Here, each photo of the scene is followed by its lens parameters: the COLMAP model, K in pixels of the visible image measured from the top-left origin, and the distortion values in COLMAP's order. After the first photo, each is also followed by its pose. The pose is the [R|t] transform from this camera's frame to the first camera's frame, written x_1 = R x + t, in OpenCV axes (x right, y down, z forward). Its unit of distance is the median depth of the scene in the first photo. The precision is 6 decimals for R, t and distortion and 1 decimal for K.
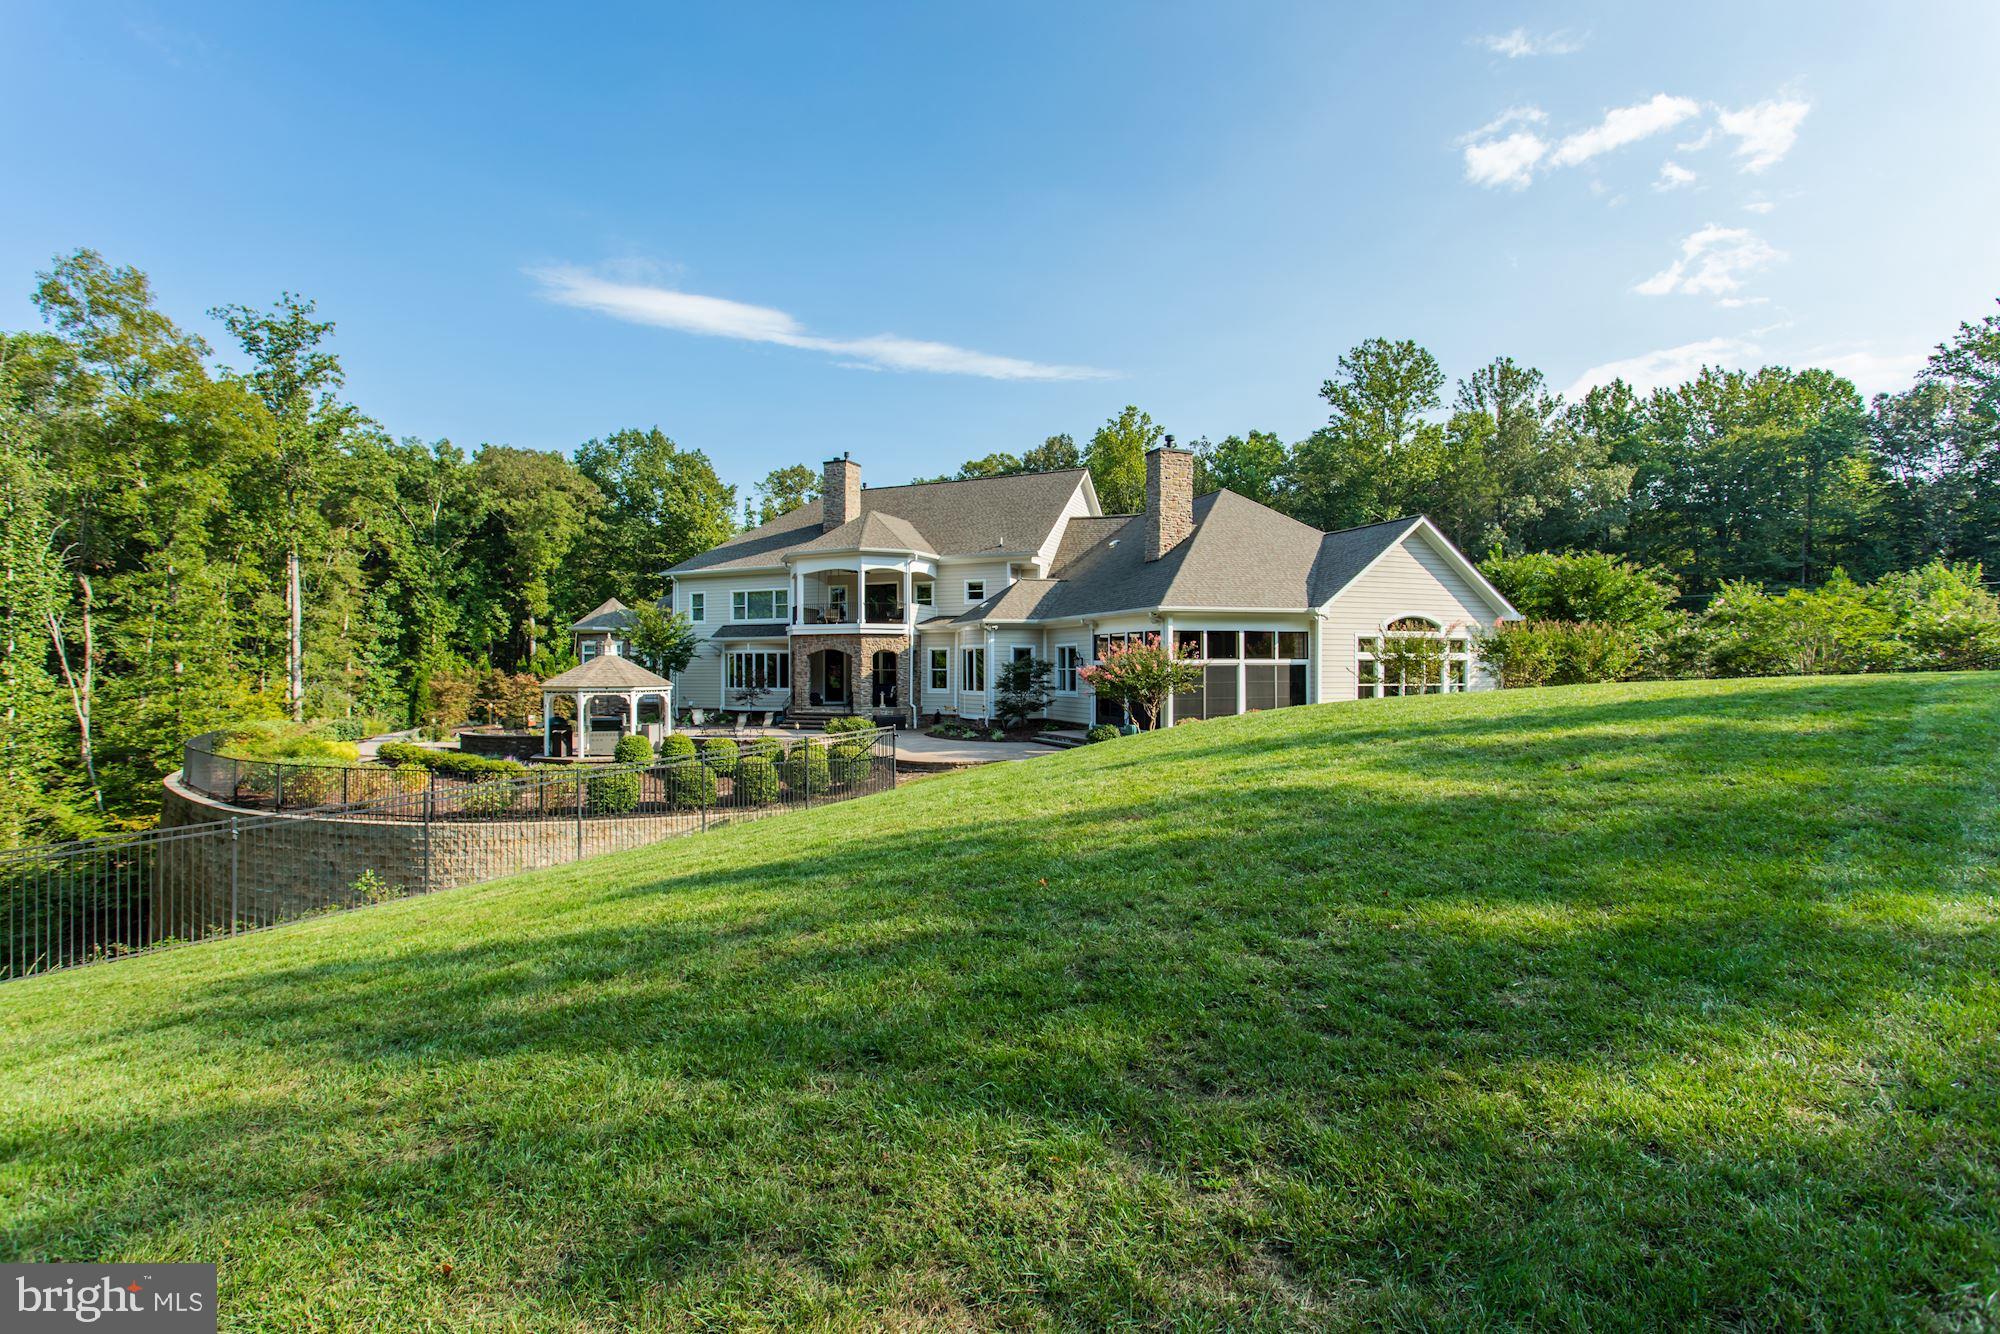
lens RADIAL K [[941.8, 0, 1003.3], [0, 941.8, 663.7], [0, 0, 1]] dist [0.009698, 0.000376]
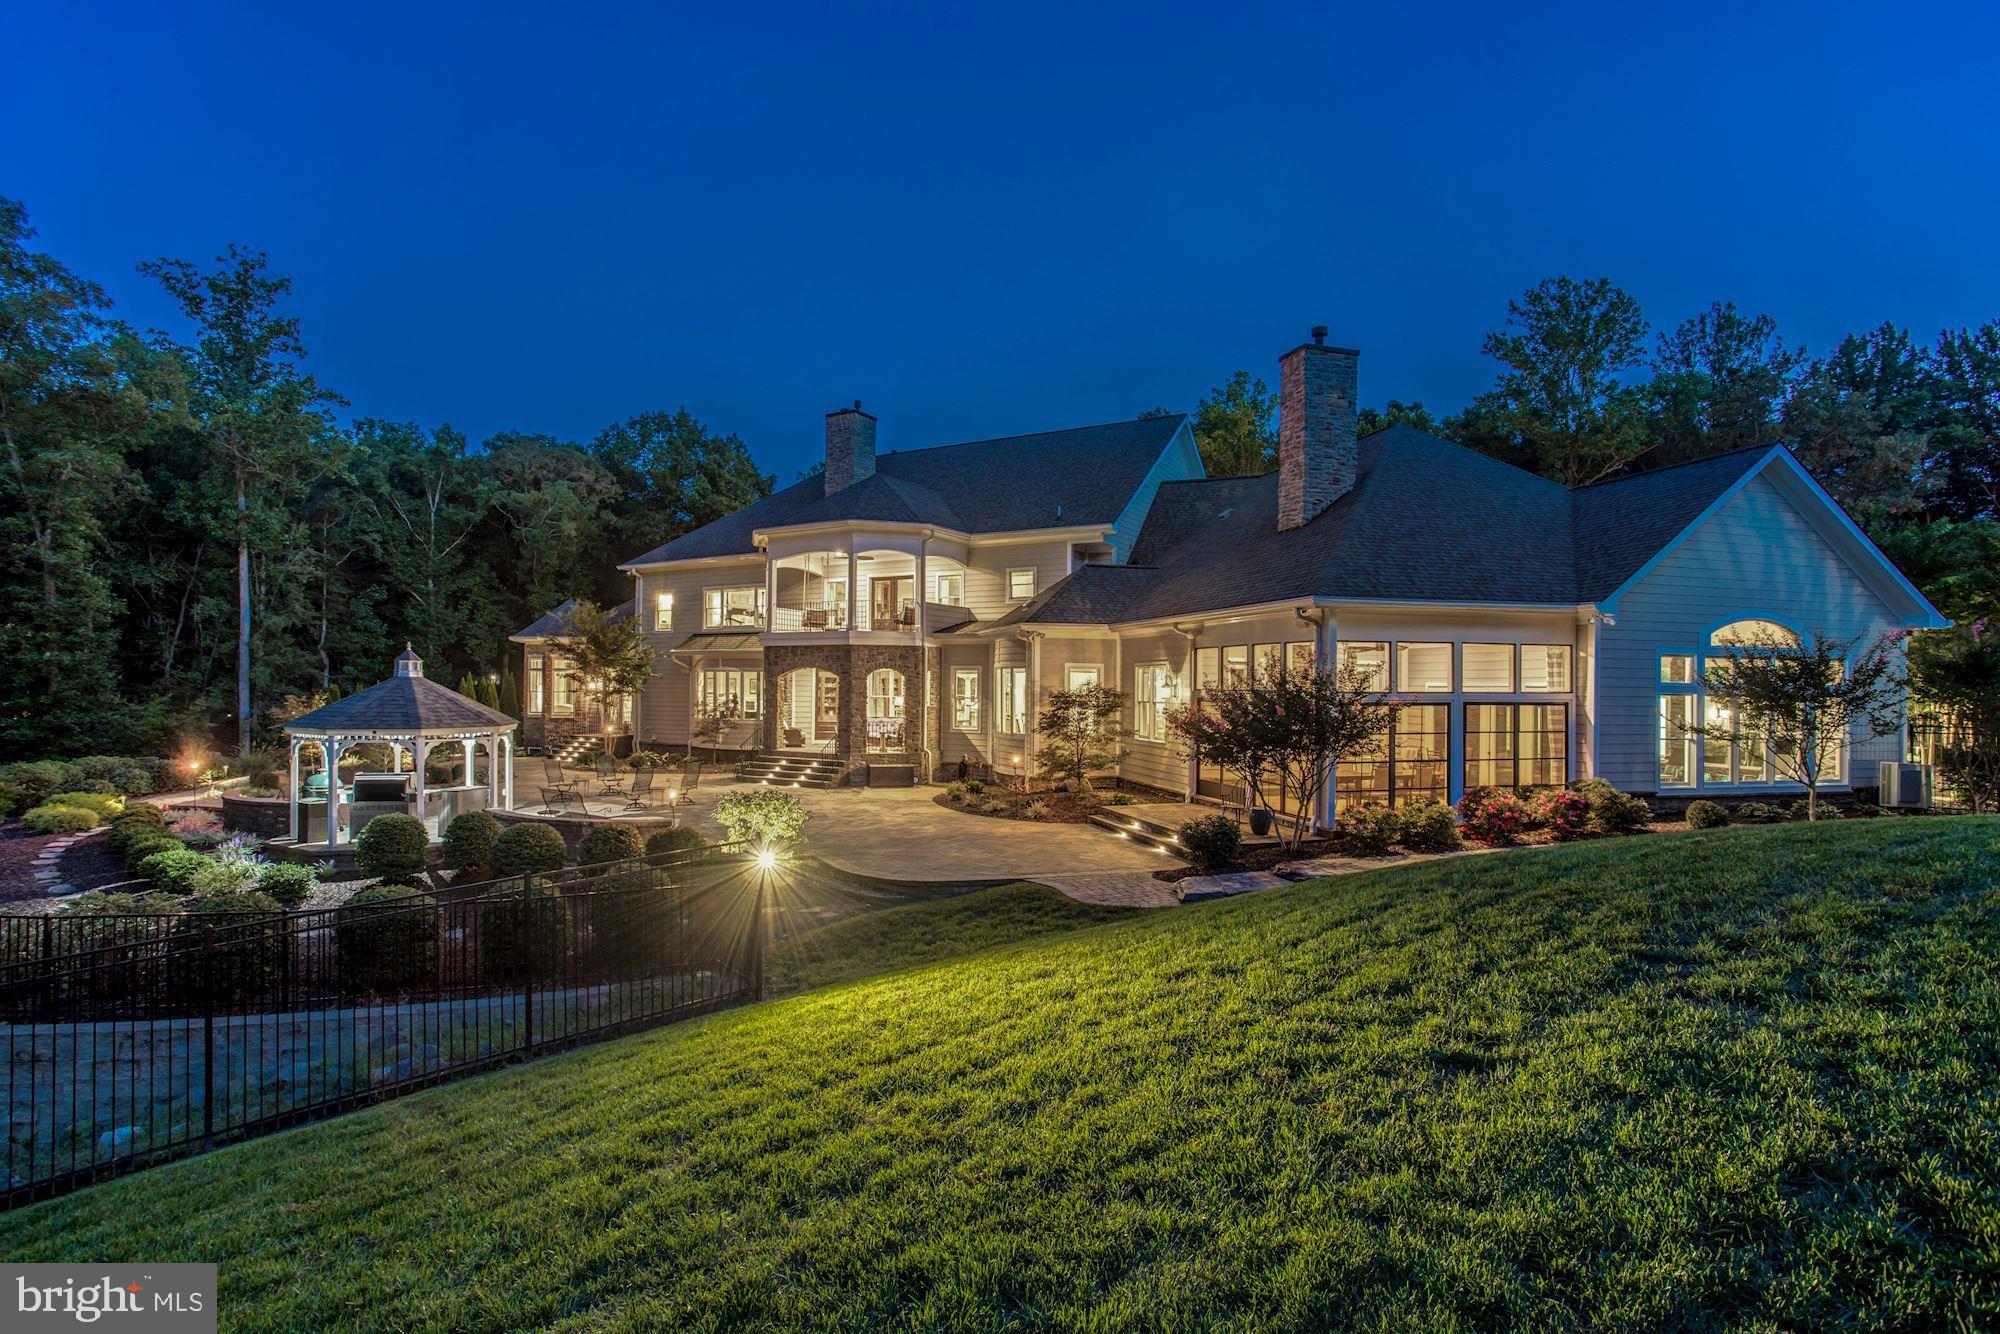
lens RADIAL K [[990.2, 0, 984.4], [0, 990.2, 674.1], [0, 0, 1]] dist [-0.052168, 0.045486]
pose [[0.993200, 0.007167, -0.116200, 0.027213], [-0.007804, 0.999957, -0.005033, -0.007570], [0.116159, 0.005906, 0.993213, 0.275727]]
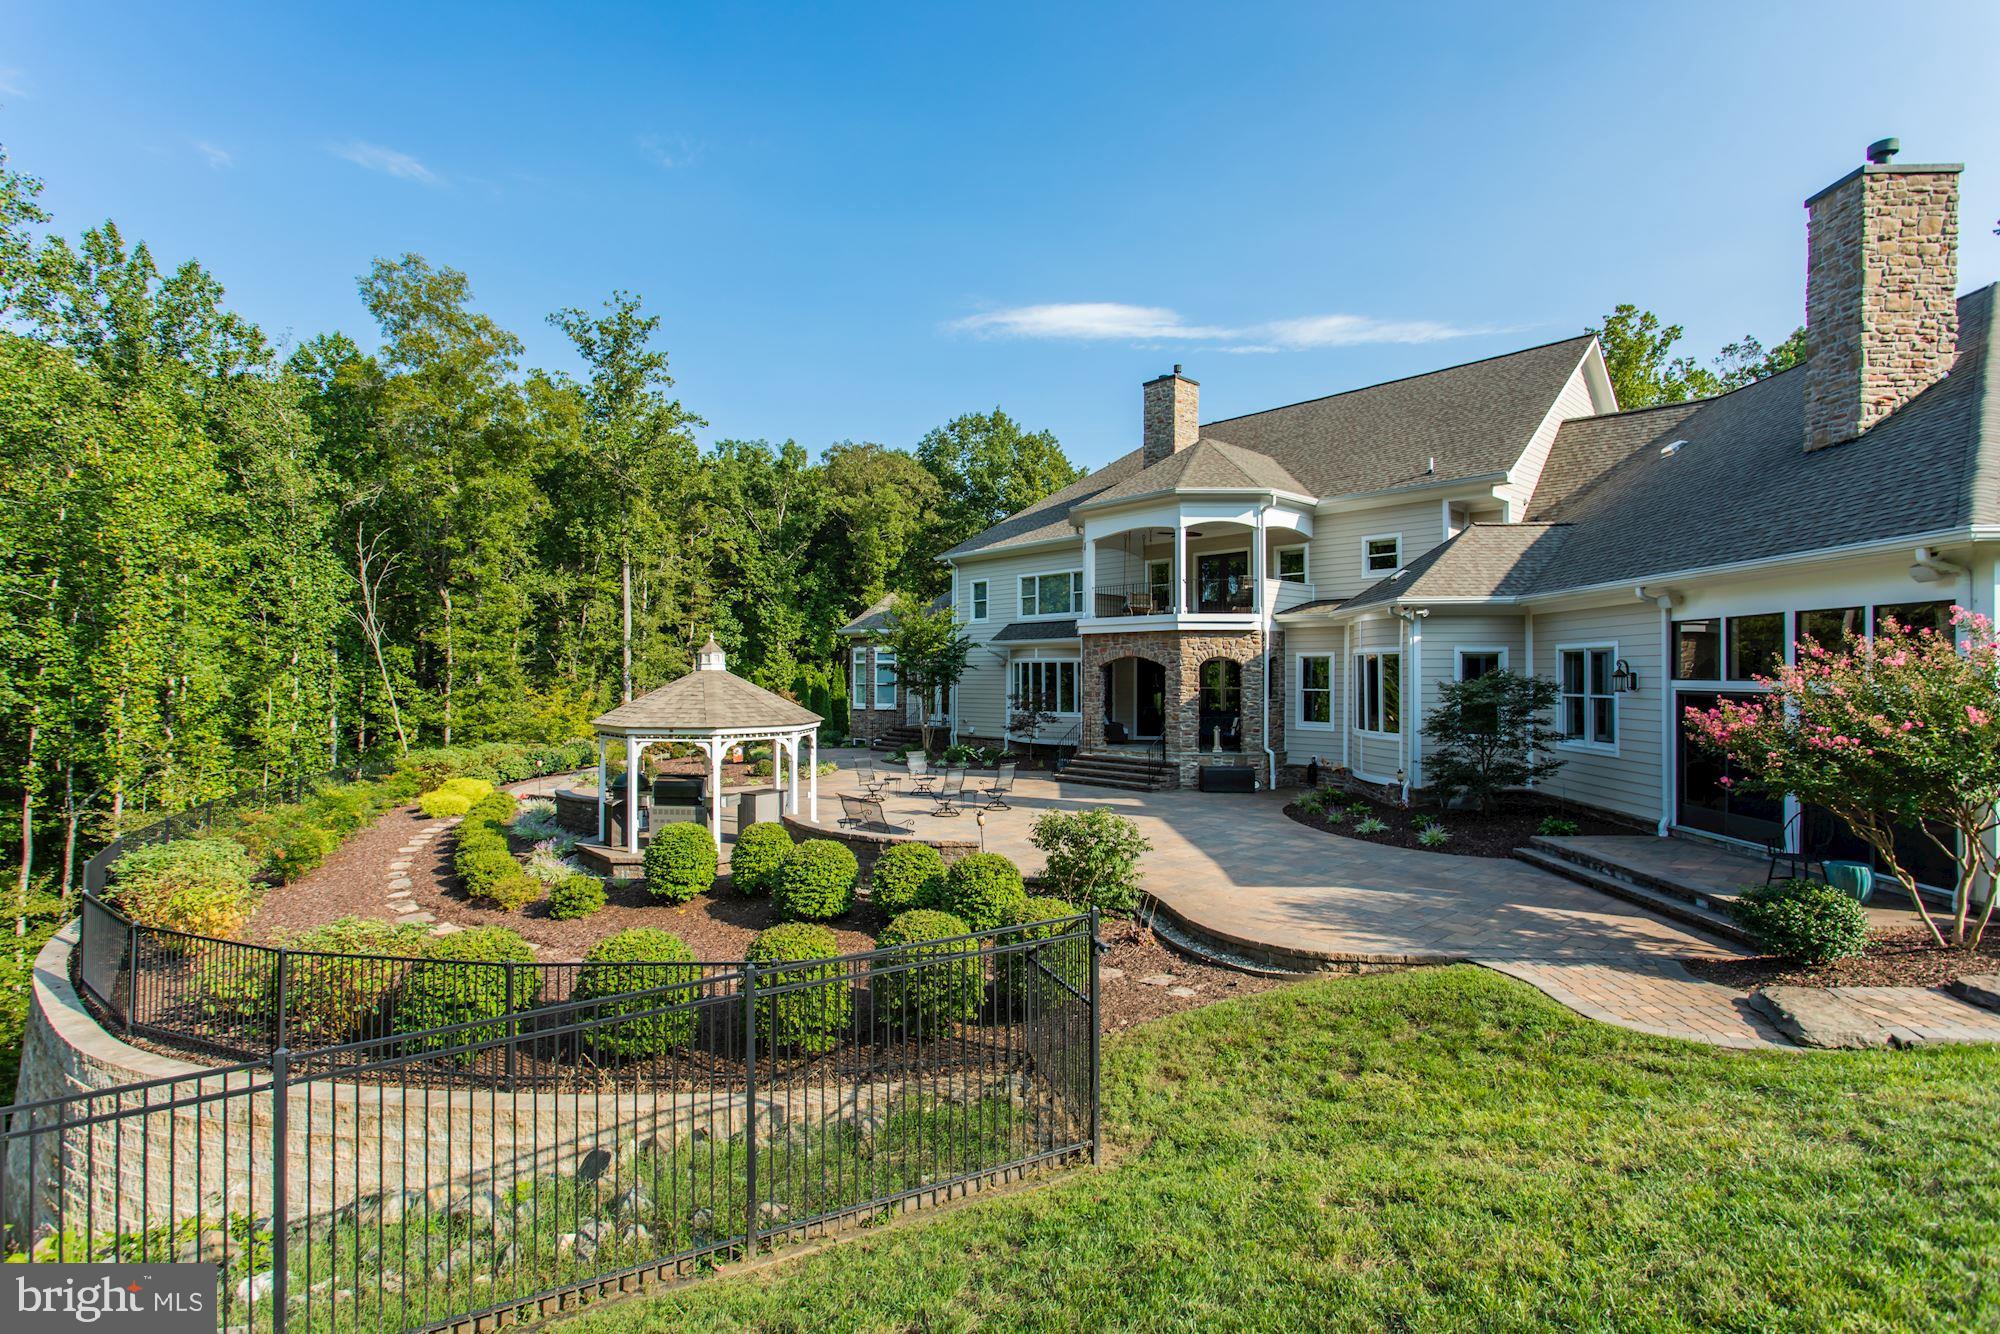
lens RADIAL K [[941.8, 0, 1003.3], [0, 941.8, 663.7], [0, 0, 1]] dist [0.009698, 0.000376]
pose [[0.915675, -0.002455, -0.401912, -0.009895], [0.000392, 0.999986, -0.005213, -0.006949], [0.401919, 0.004616, 0.915663, 0.370904]]
